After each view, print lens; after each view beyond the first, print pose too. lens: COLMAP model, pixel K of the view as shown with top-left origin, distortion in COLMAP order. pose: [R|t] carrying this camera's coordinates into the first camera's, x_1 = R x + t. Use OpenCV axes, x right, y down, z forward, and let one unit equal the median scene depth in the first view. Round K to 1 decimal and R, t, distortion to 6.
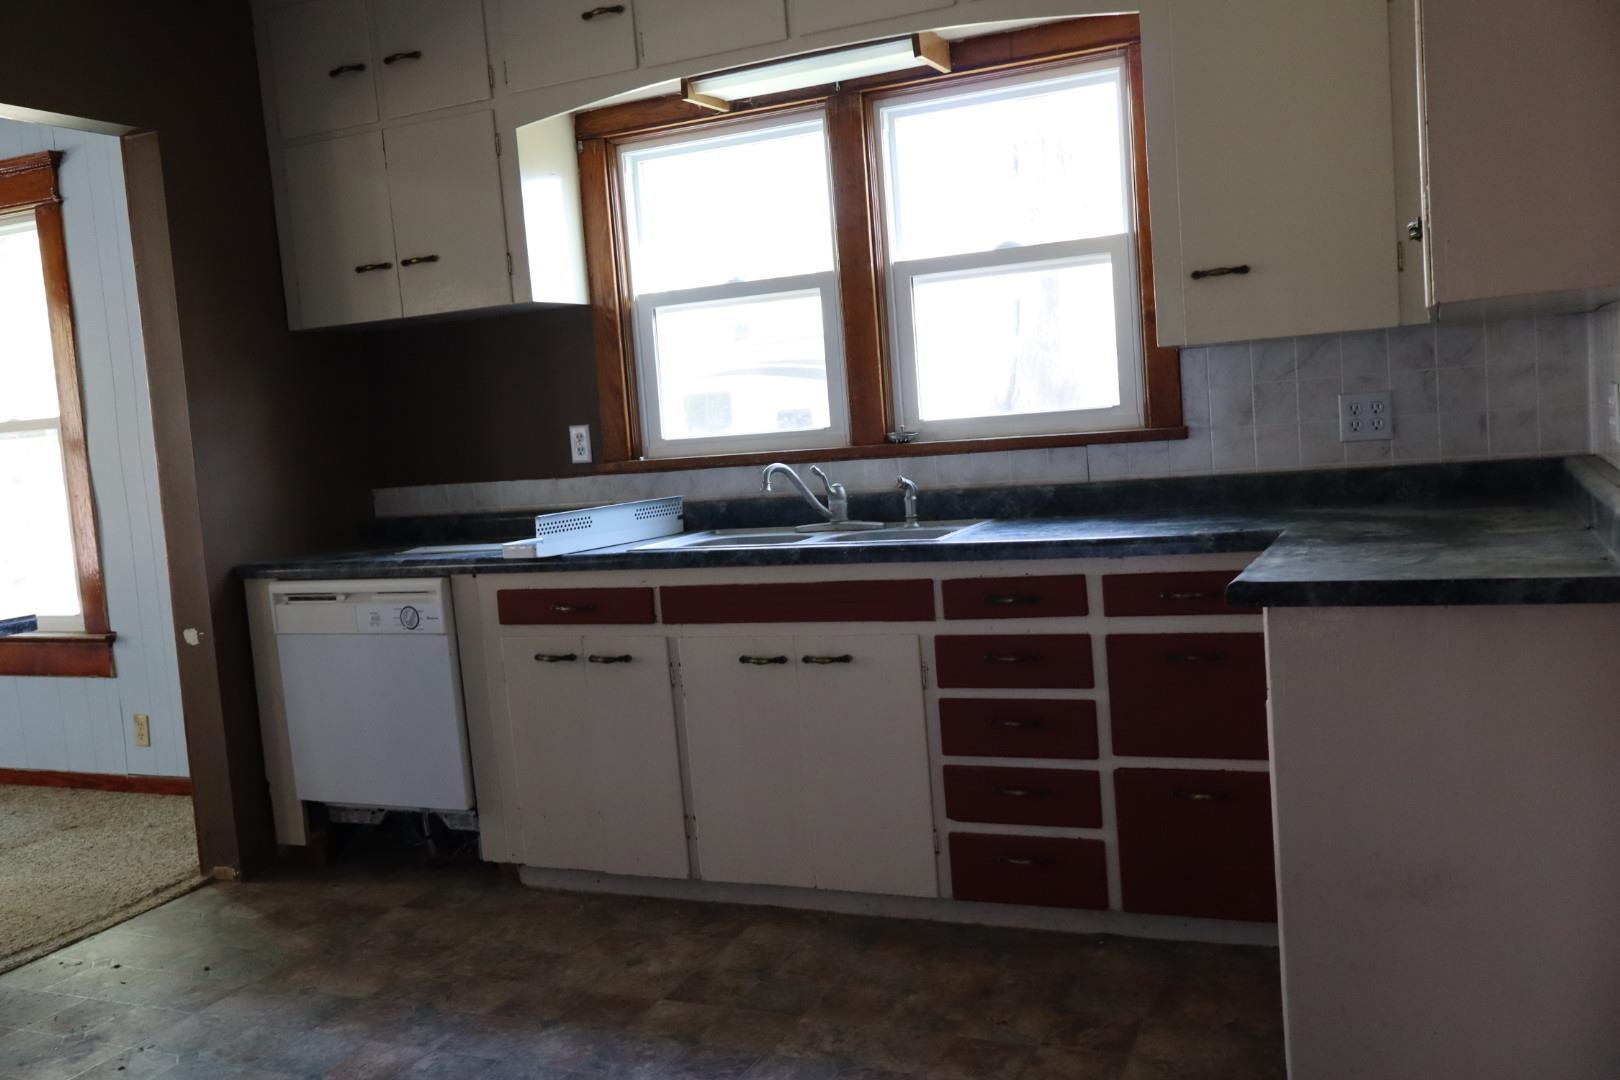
lens RADIAL K [[1410.7, 0, 810.5], [0, 1410.7, 536.3], [0, 0, 1]] dist [-0.009901, 0.000450]
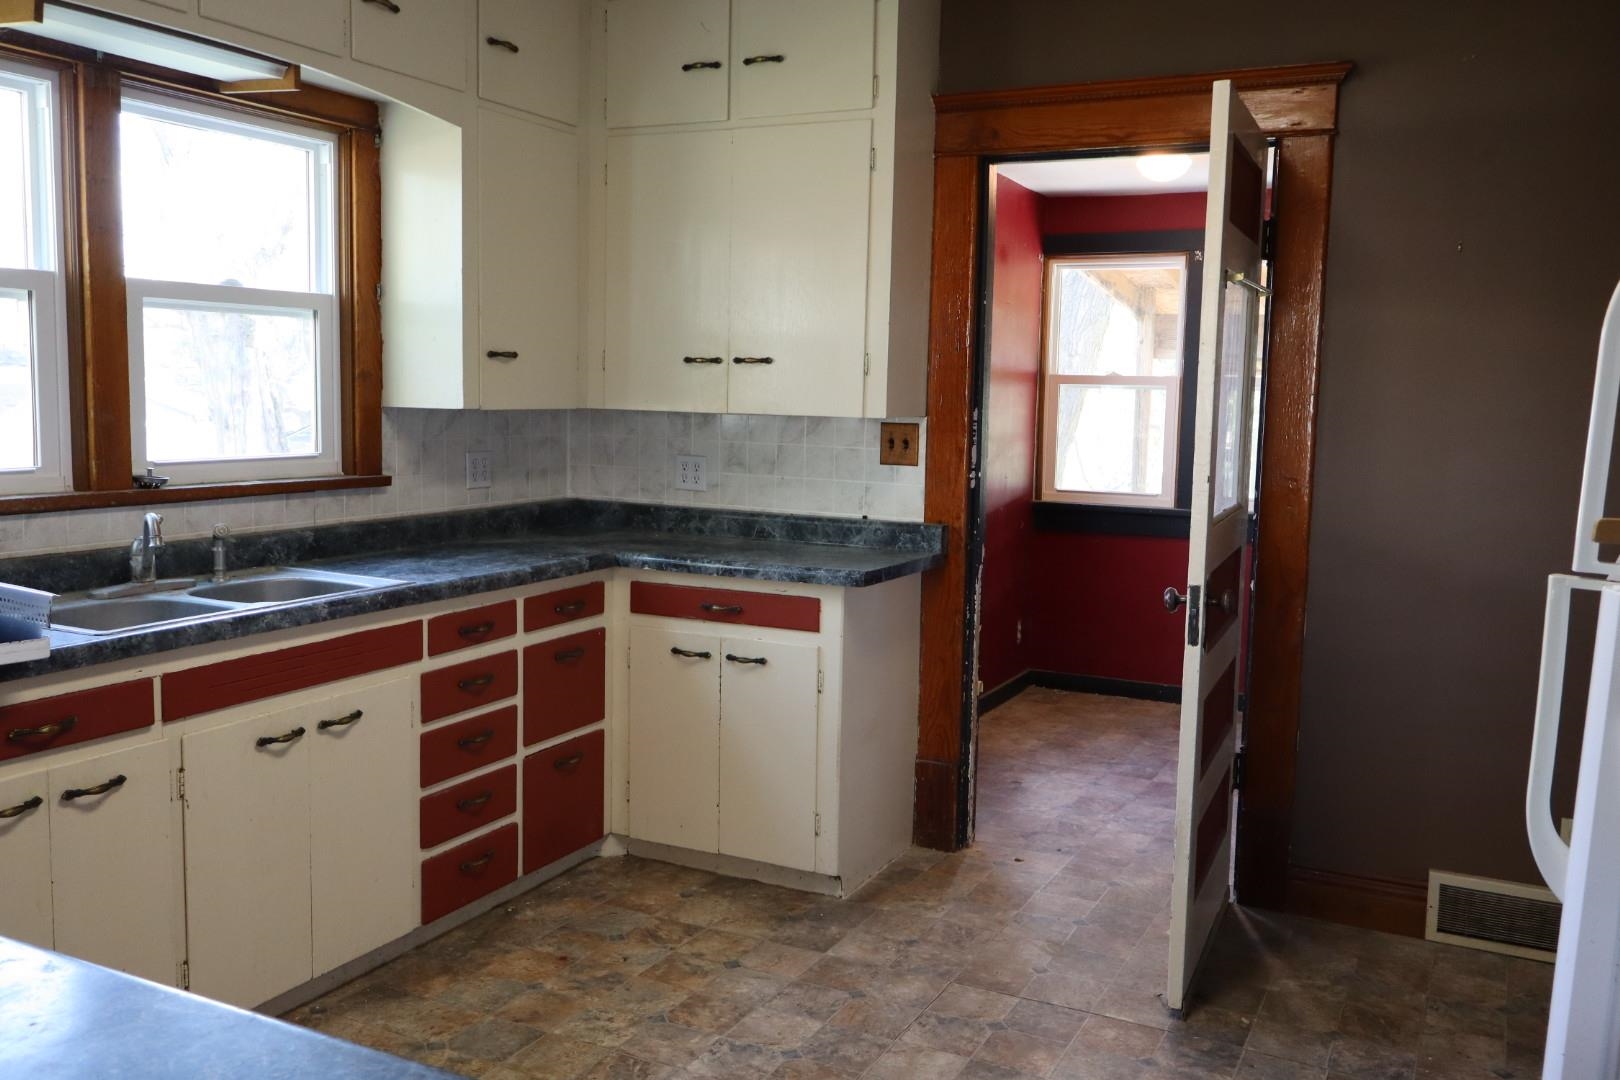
lens RADIAL K [[1410.7, 0, 808.3], [0, 1410.7, 542.3], [0, 0, 1]] dist [-0.009901, 0.000450]
pose [[0.026299, -0.033847, 0.999081, -0.941912], [0.064991, 0.997370, 0.032078, -0.041128], [-0.997539, 0.064088, 0.028430, 0.682447]]
